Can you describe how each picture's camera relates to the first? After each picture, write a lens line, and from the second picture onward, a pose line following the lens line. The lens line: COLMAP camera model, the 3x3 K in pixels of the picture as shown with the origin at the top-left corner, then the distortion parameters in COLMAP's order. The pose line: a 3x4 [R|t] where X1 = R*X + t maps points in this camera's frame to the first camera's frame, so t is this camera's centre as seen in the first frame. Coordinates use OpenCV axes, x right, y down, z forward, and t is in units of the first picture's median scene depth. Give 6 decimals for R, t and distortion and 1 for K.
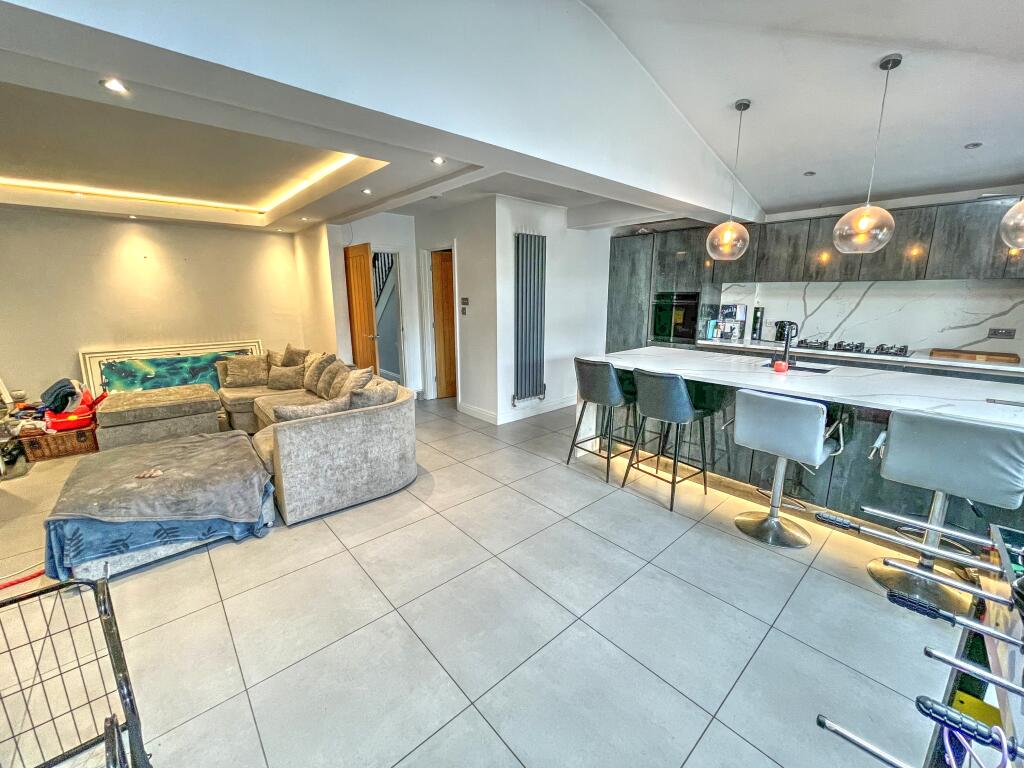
lens RADIAL K [[411.5, 0, 510.5], [0, 411.5, 382.4], [0, 0, 1]] dist [-0.002529, -0.000428]
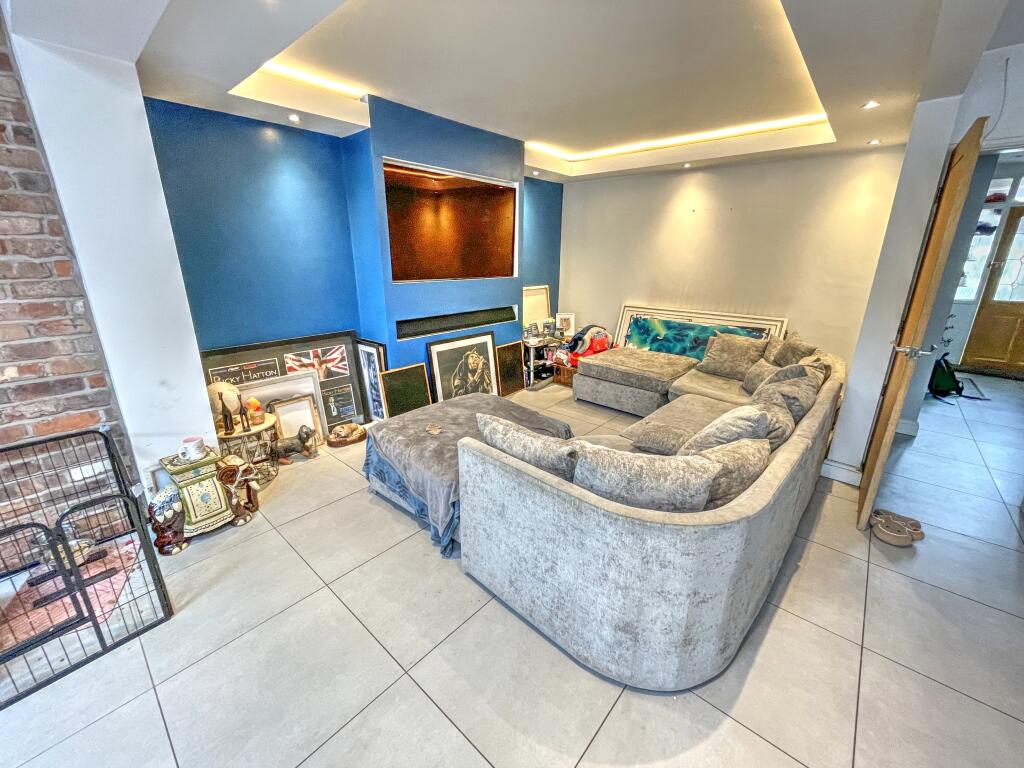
lens RADIAL K [[411.5, 0, 512.5], [0, 411.5, 378.1], [0, 0, 1]] dist [-0.002529, -0.000428]
pose [[0.117748, 0.289739, -0.949835, 0.039801], [-0.216963, 0.940887, 0.260113, -0.104363], [0.969052, 0.175451, 0.173650, 0.512149]]
